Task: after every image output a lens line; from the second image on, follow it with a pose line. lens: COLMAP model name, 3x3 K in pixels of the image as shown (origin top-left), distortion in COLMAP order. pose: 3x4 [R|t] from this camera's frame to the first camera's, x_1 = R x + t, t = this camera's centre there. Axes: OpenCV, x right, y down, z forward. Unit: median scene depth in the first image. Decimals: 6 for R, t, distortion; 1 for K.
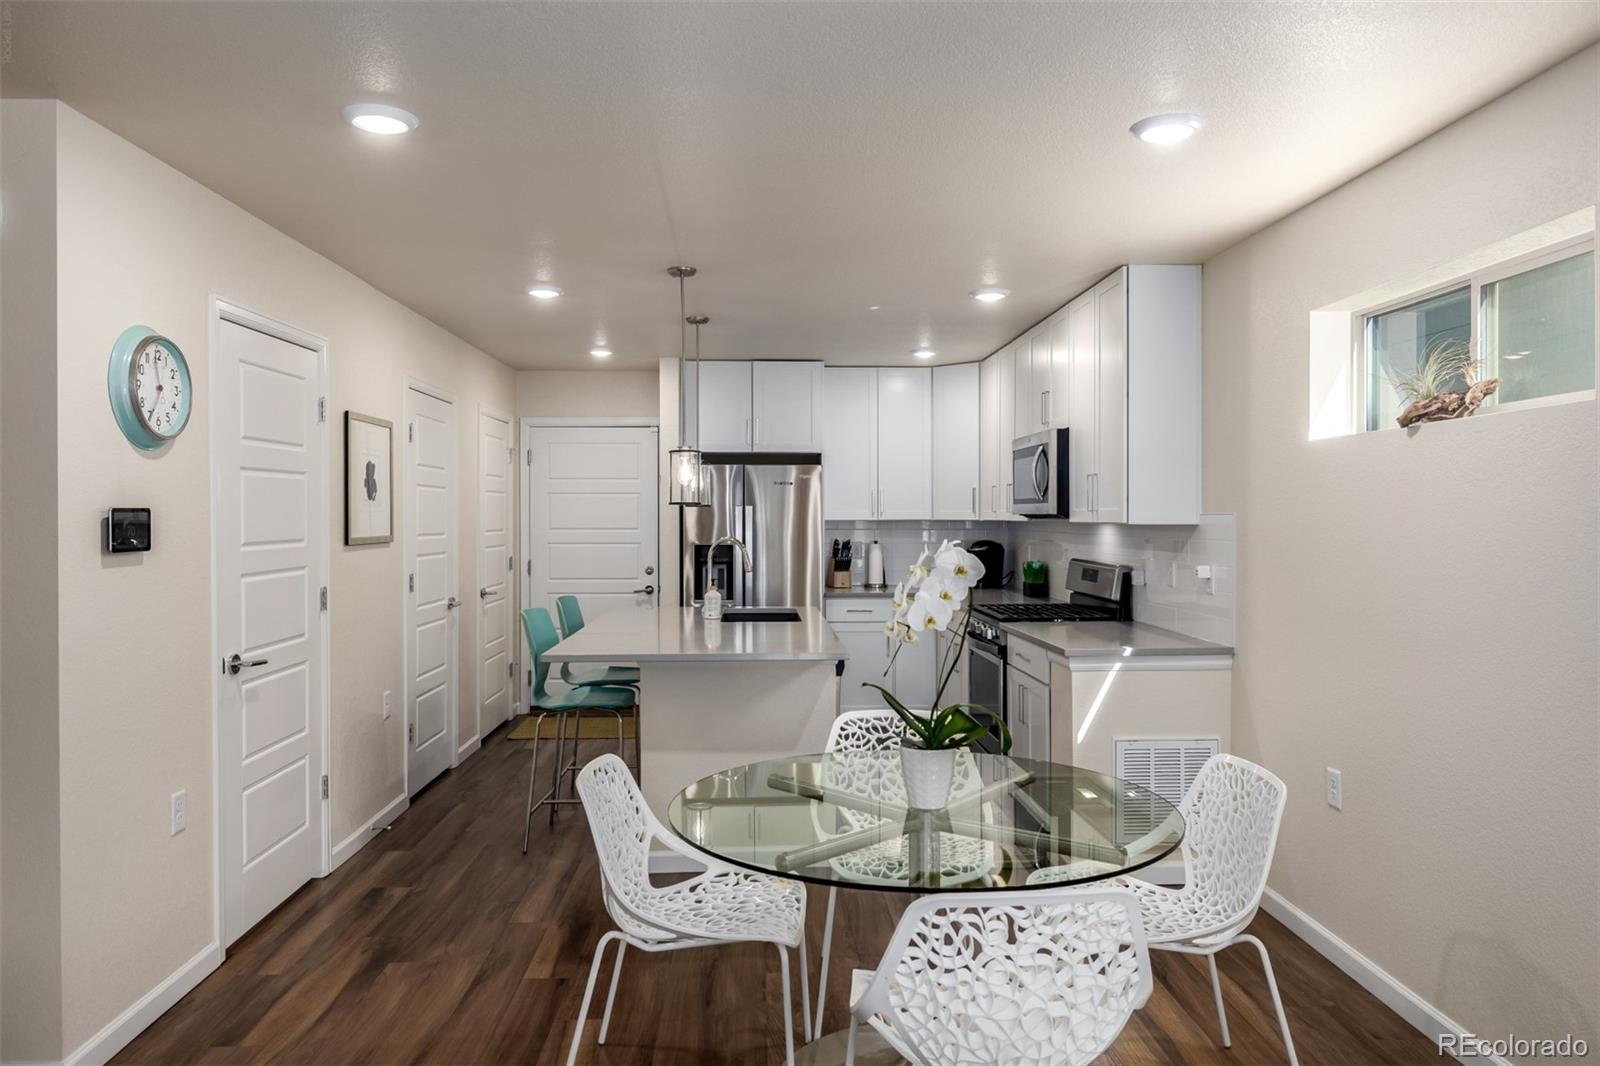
lens RADIAL K [[1060.8, 0, 800.9], [0, 1060.8, 528.1], [0, 0, 1]] dist [0.000011, -0.000004]
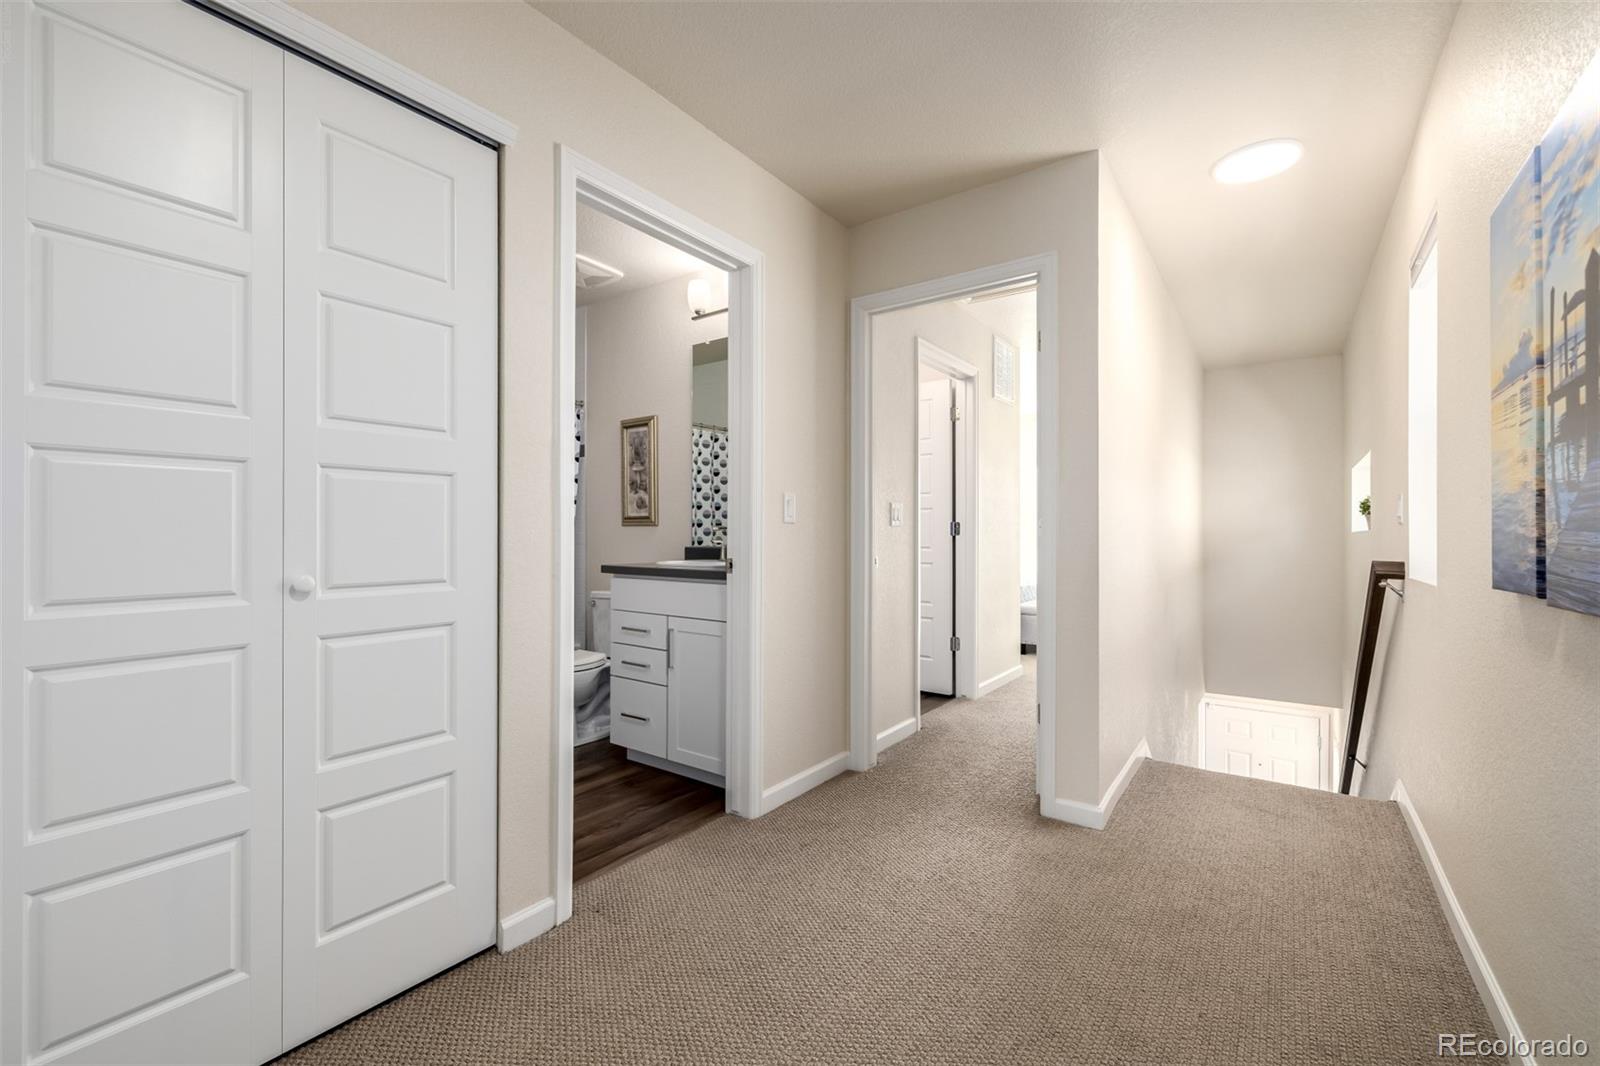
lens RADIAL K [[678.5, 0, 800.7], [0, 678.5, 533.3], [0, 0, 1]] dist [-0.004409, -0.000275]
pose [[0.785864, 0.005591, -0.618374, -0.062140], [-0.011788, 0.999913, -0.005940, -0.019082], [0.618286, 0.011958, 0.785862, 0.929747]]
